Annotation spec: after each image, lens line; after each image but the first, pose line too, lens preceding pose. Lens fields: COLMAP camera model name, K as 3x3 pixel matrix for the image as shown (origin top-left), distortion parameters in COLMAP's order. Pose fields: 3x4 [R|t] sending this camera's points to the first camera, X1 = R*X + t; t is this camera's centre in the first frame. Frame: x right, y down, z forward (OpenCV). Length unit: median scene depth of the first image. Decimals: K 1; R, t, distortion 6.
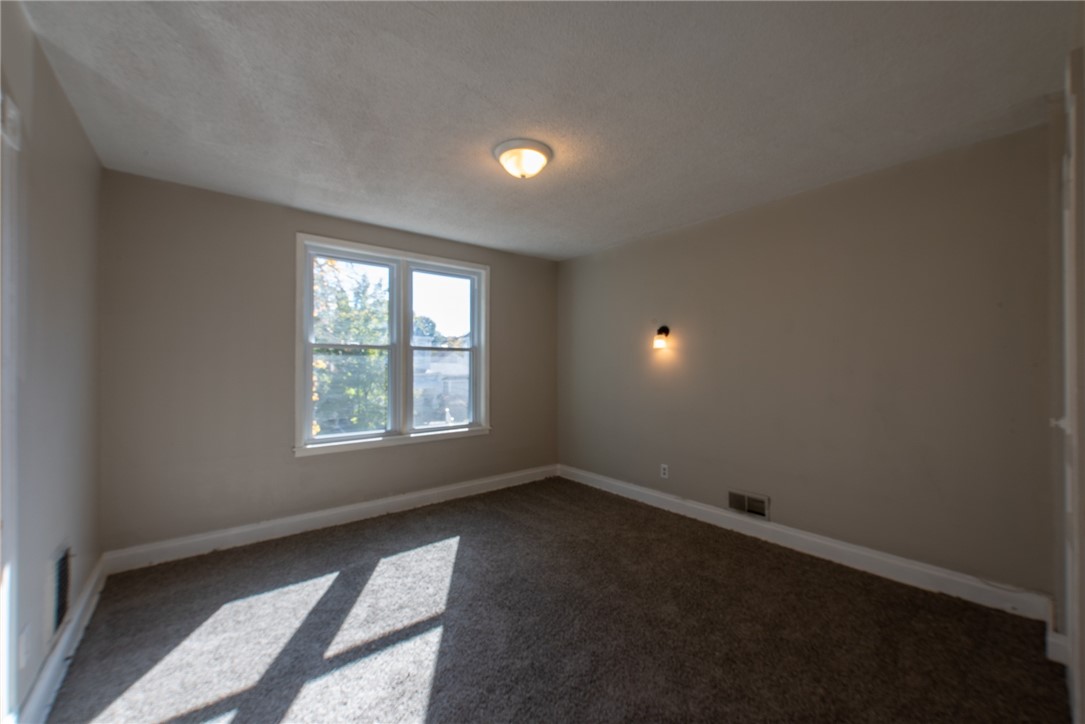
lens RADIAL K [[422.5, 0, 540.6], [0, 422.5, 362.3], [0, 0, 1]] dist [0.010702, -0.002423]
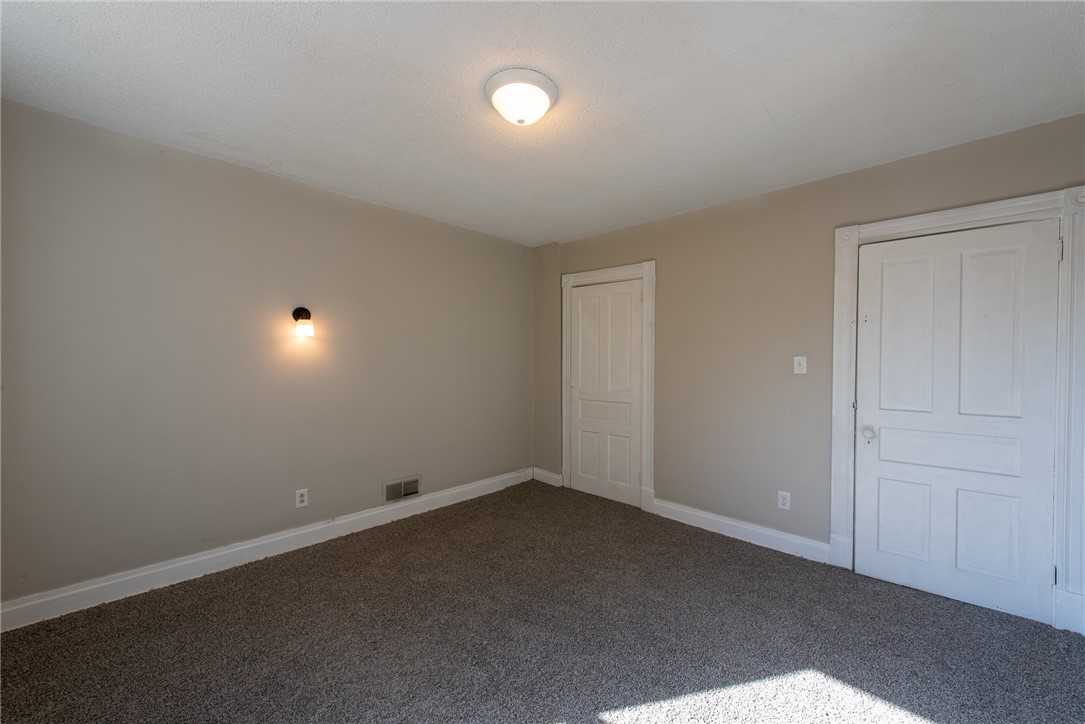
lens RADIAL K [[422.5, 0, 545.0], [0, 422.5, 359.7], [0, 0, 1]] dist [0.010702, -0.002423]
pose [[-0.127779, 0.004449, 0.991793, -0.624862], [-0.010844, 0.999924, -0.005882, 0.007408], [-0.991743, -0.011506, -0.127721, 0.785354]]
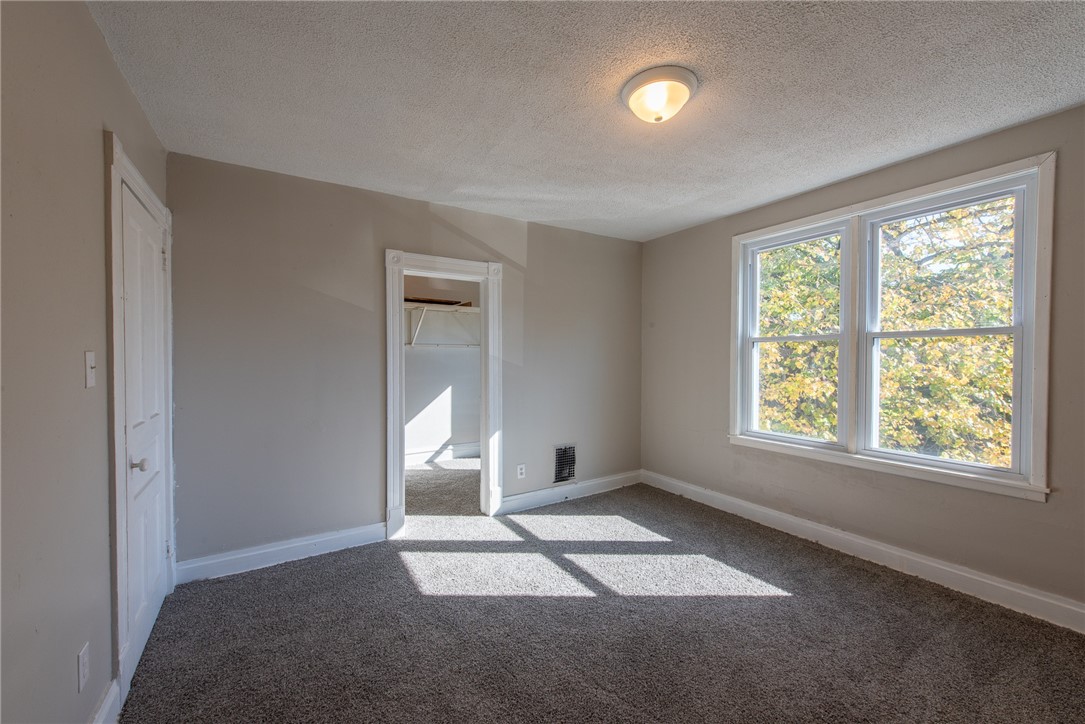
lens RADIAL K [[422.5, 0, 540.4], [0, 422.5, 364.5], [0, 0, 1]] dist [0.010702, -0.002423]
pose [[-0.119591, 0.015512, -0.992702, 0.573712], [0.007034, 0.999866, 0.014777, 0.000437], [0.992798, -0.005215, -0.119684, 0.653186]]
